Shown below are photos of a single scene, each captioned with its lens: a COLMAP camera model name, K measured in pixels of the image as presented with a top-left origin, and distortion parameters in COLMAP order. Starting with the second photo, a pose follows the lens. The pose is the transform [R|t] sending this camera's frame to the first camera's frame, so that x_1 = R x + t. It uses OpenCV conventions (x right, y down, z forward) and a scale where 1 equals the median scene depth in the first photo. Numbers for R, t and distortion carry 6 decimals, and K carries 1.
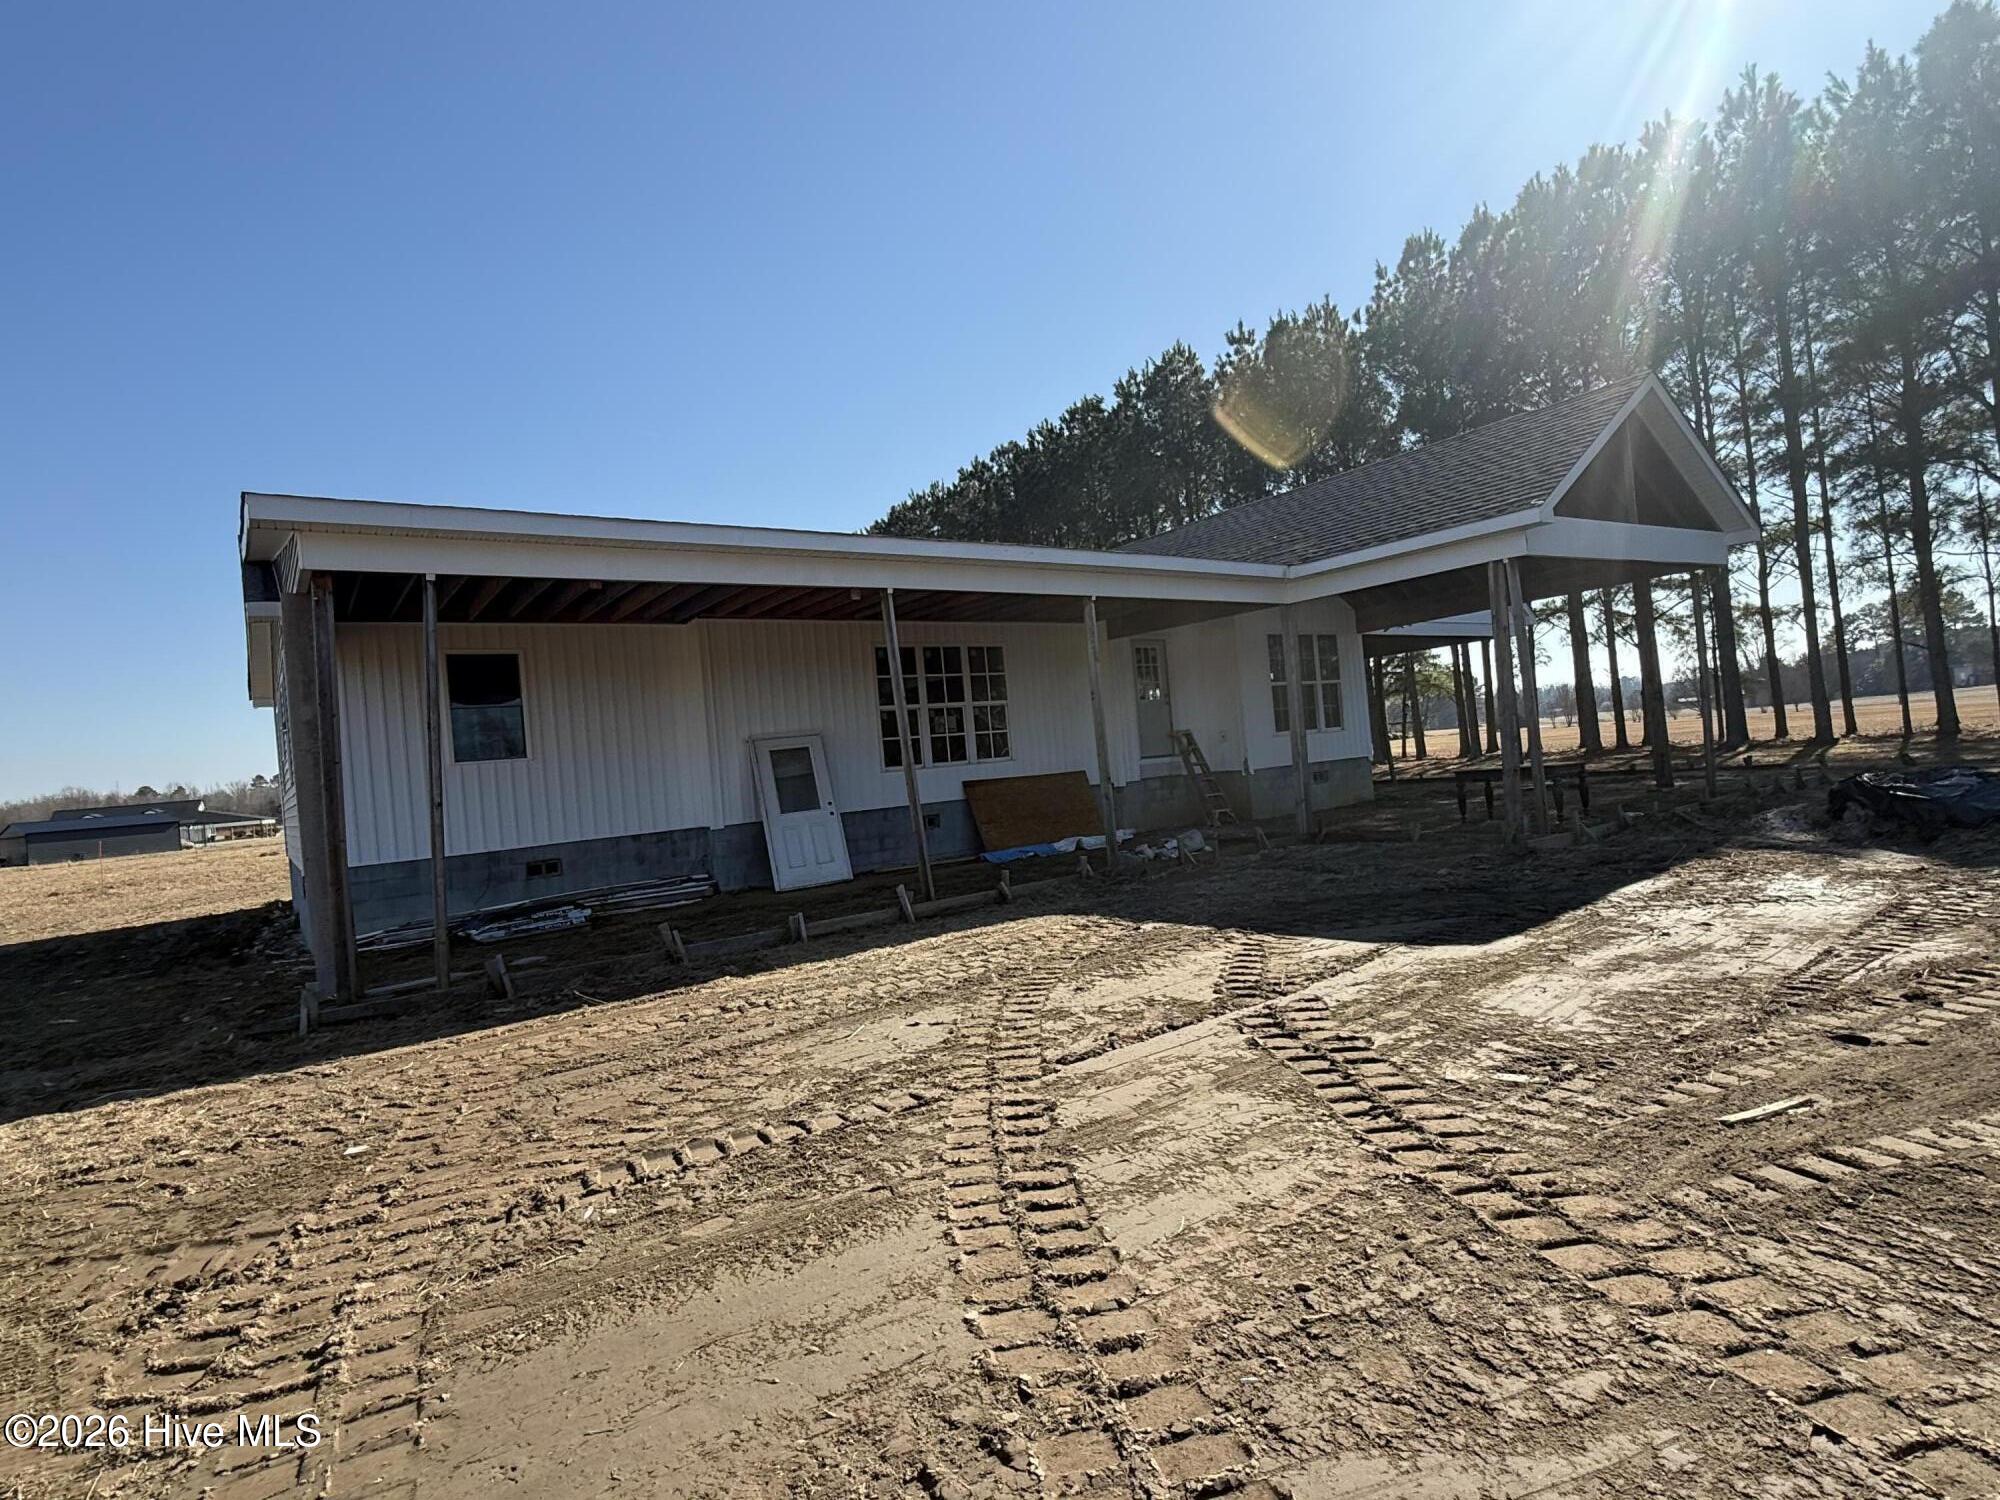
lens RADIAL K [[1020.6, 0, 1000.0], [0, 1020.6, 750.0], [0, 0, 1]] dist [-0.002681, -0.007195]
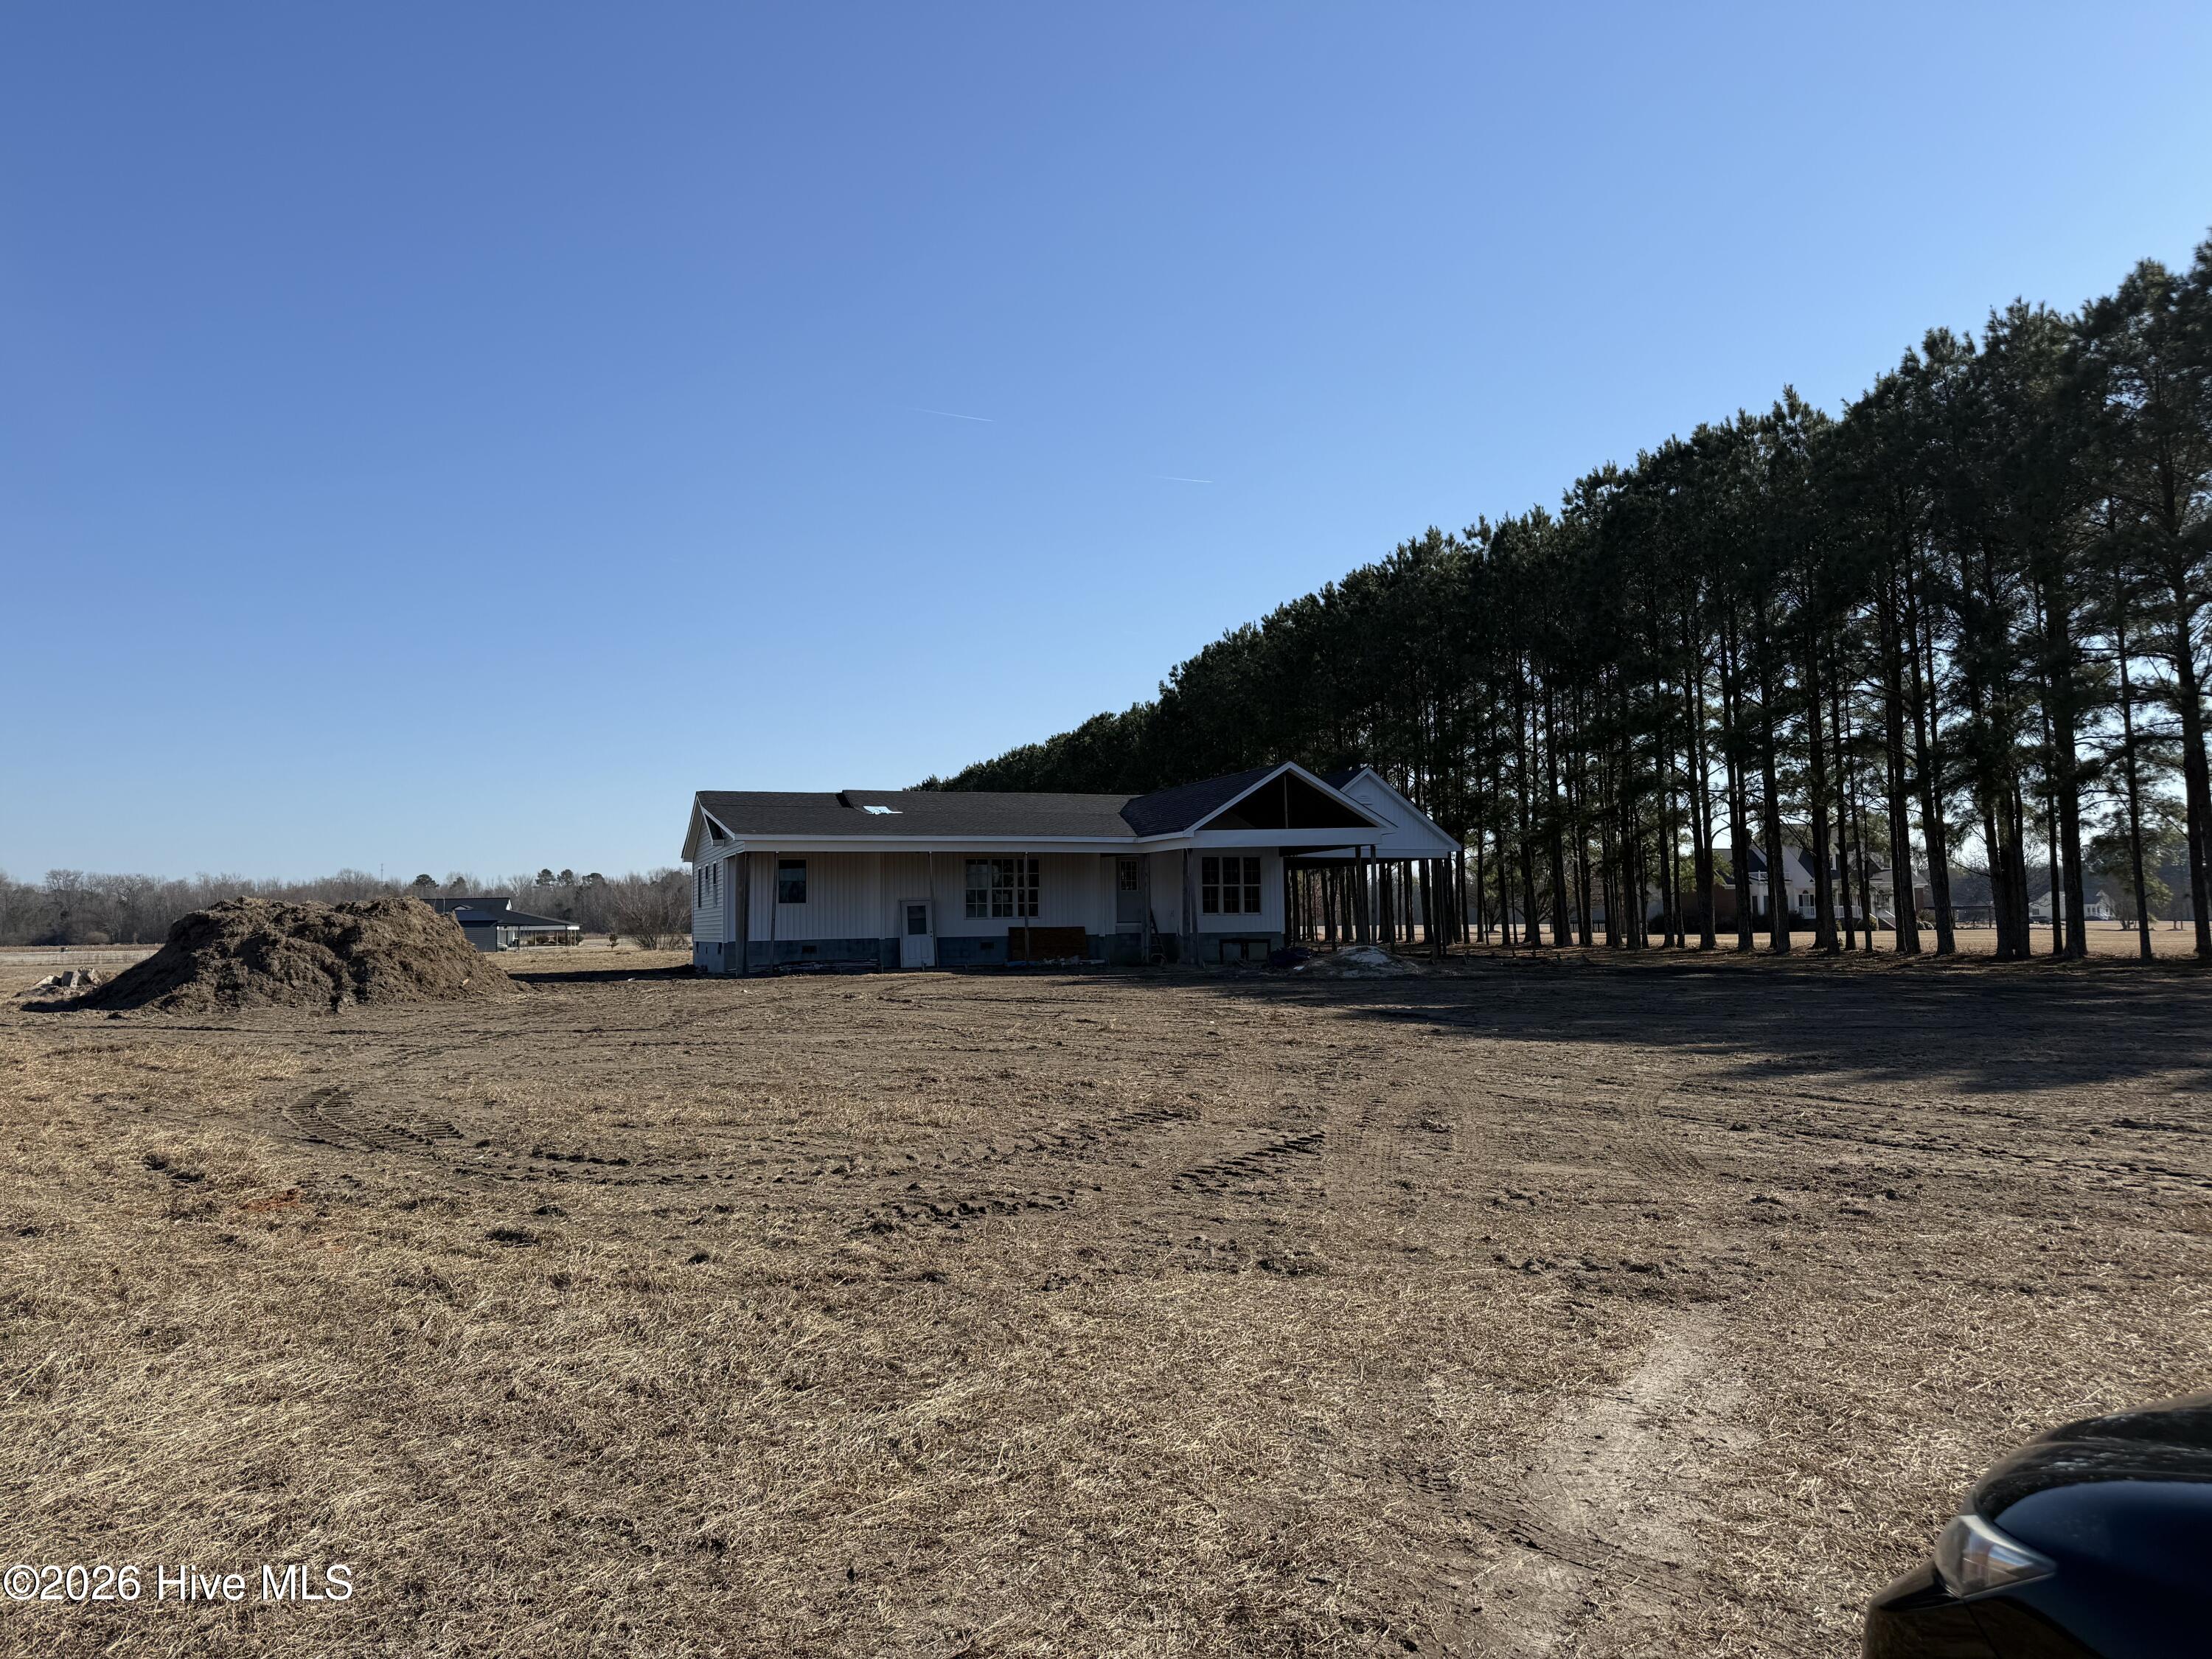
lens RADIAL K [[1542.6, 0, 1116.0], [0, 1542.6, 840.4], [0, 0, 1]] dist [0.104170, -0.171452]
pose [[0.960994, 0.058684, -0.270272, 0.971601], [-0.066759, 0.997553, -0.020771, -0.090014], [0.268392, 0.038004, 0.962560, -1.856402]]
